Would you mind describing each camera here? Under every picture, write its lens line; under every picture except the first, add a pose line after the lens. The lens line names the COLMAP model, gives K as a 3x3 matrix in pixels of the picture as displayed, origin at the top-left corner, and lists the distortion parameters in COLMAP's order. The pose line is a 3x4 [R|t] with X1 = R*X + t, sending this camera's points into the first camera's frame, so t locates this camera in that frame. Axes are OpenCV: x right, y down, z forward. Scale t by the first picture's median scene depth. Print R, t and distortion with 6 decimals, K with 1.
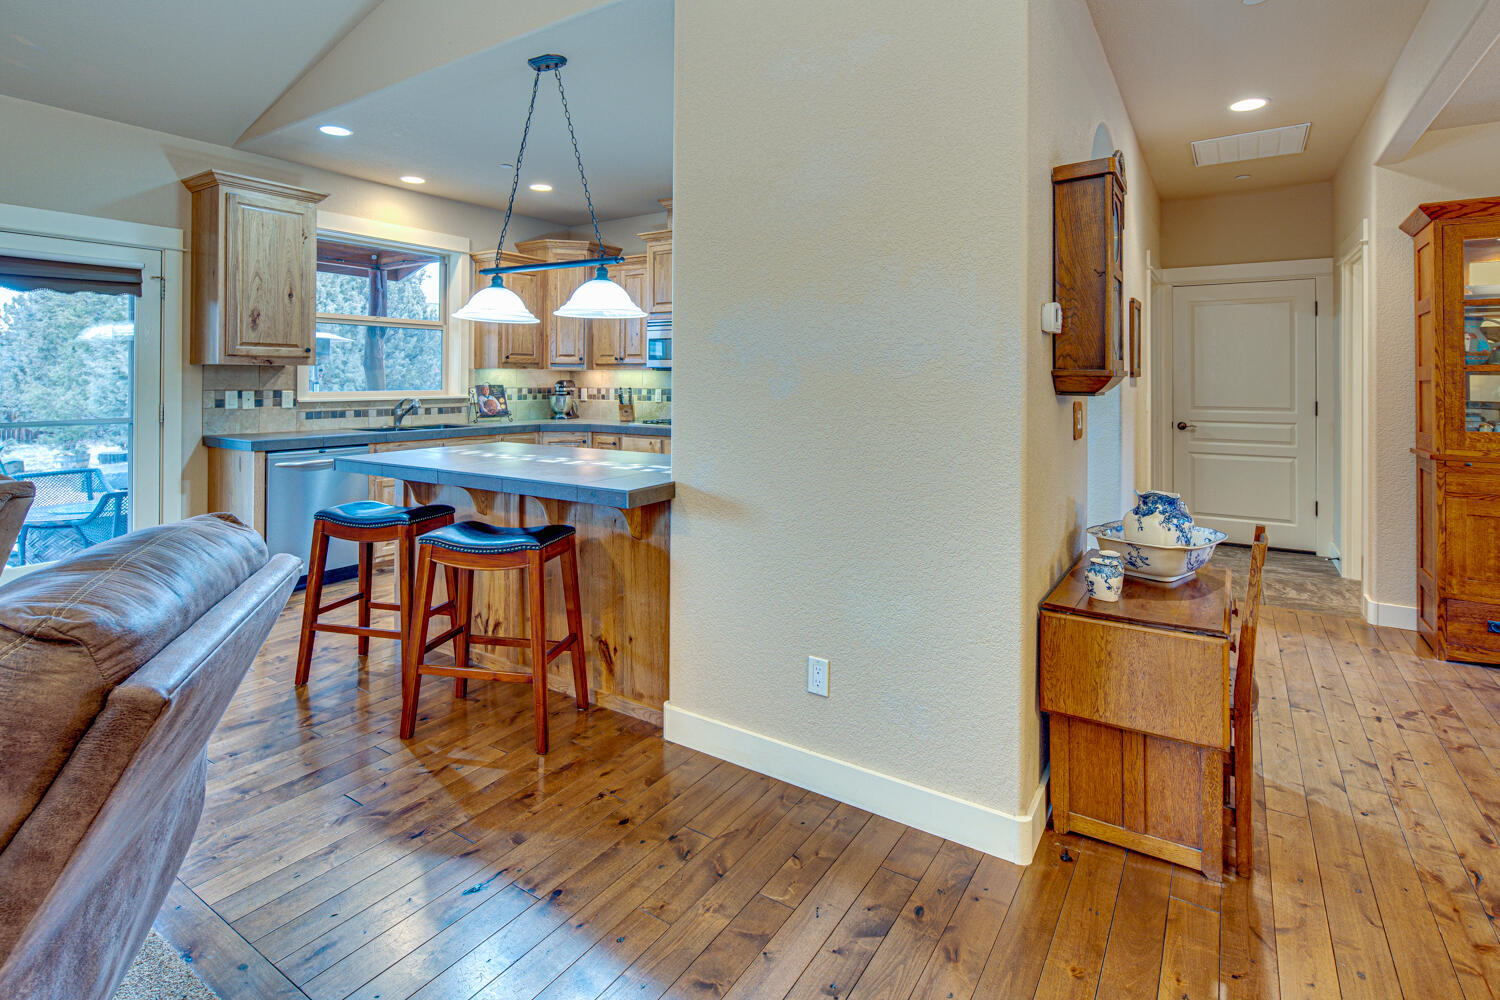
lens RADIAL K [[734.1, 0, 738.9], [0, 734.1, 381.3], [0, 0, 1]] dist [0.007162, -0.005229]
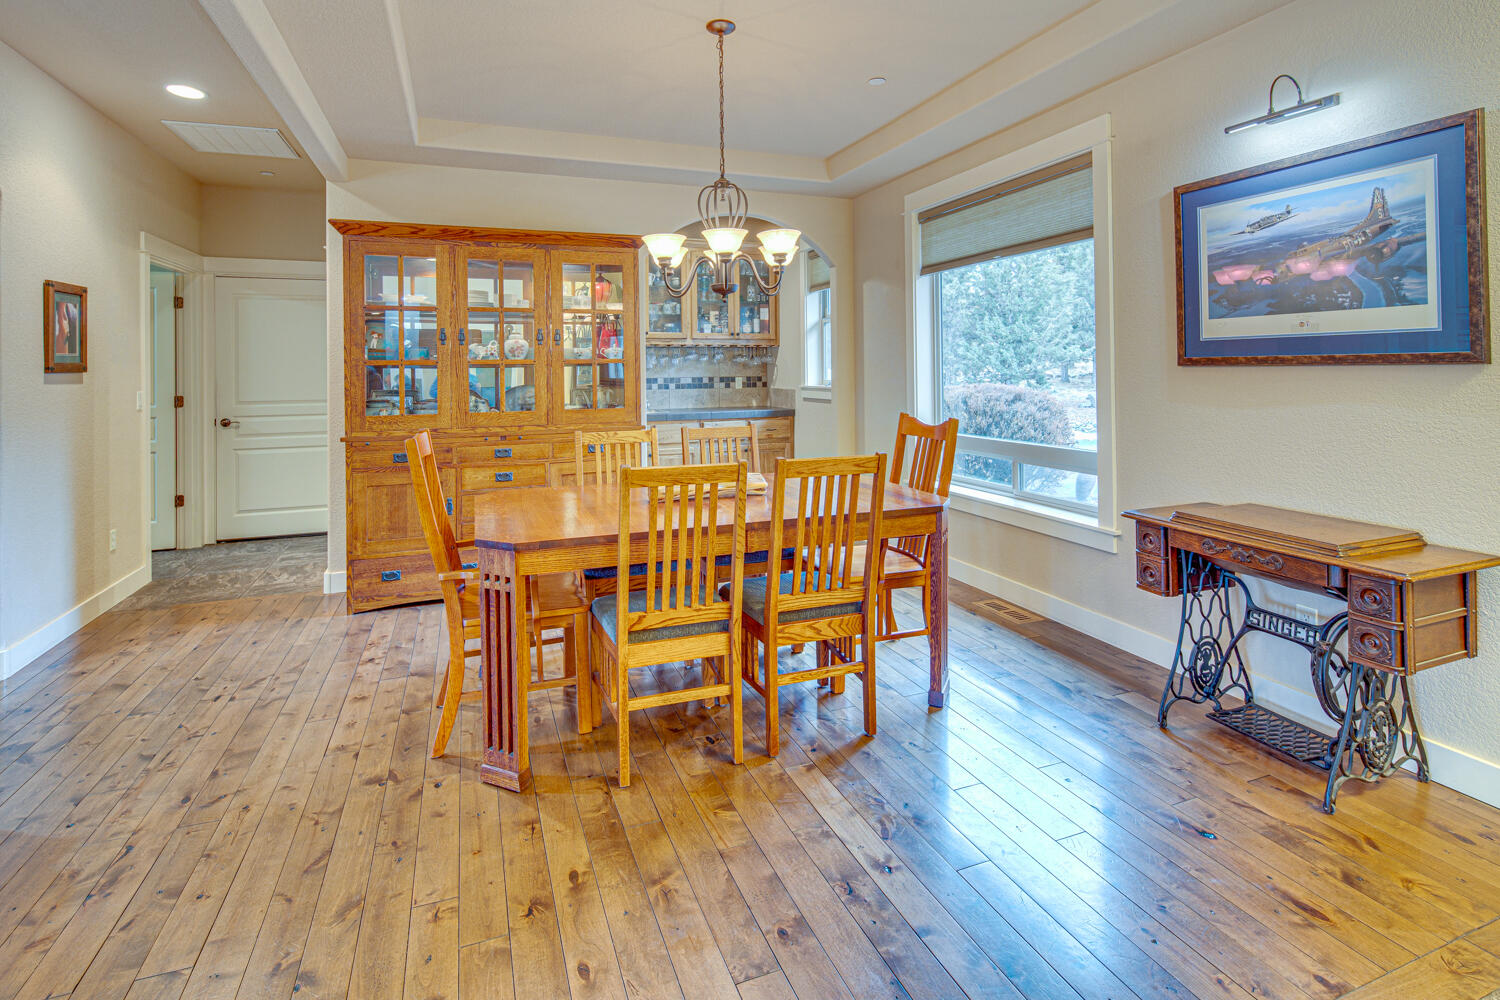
lens RADIAL K [[734.1, 0, 740.4], [0, 734.1, 367.5], [0, 0, 1]] dist [0.007162, -0.005229]
pose [[0.582792, -0.004028, 0.812611, 0.376644], [0.013133, 0.999904, -0.004463, 0.003100], [-0.812515, 0.013273, 0.582789, -0.182153]]
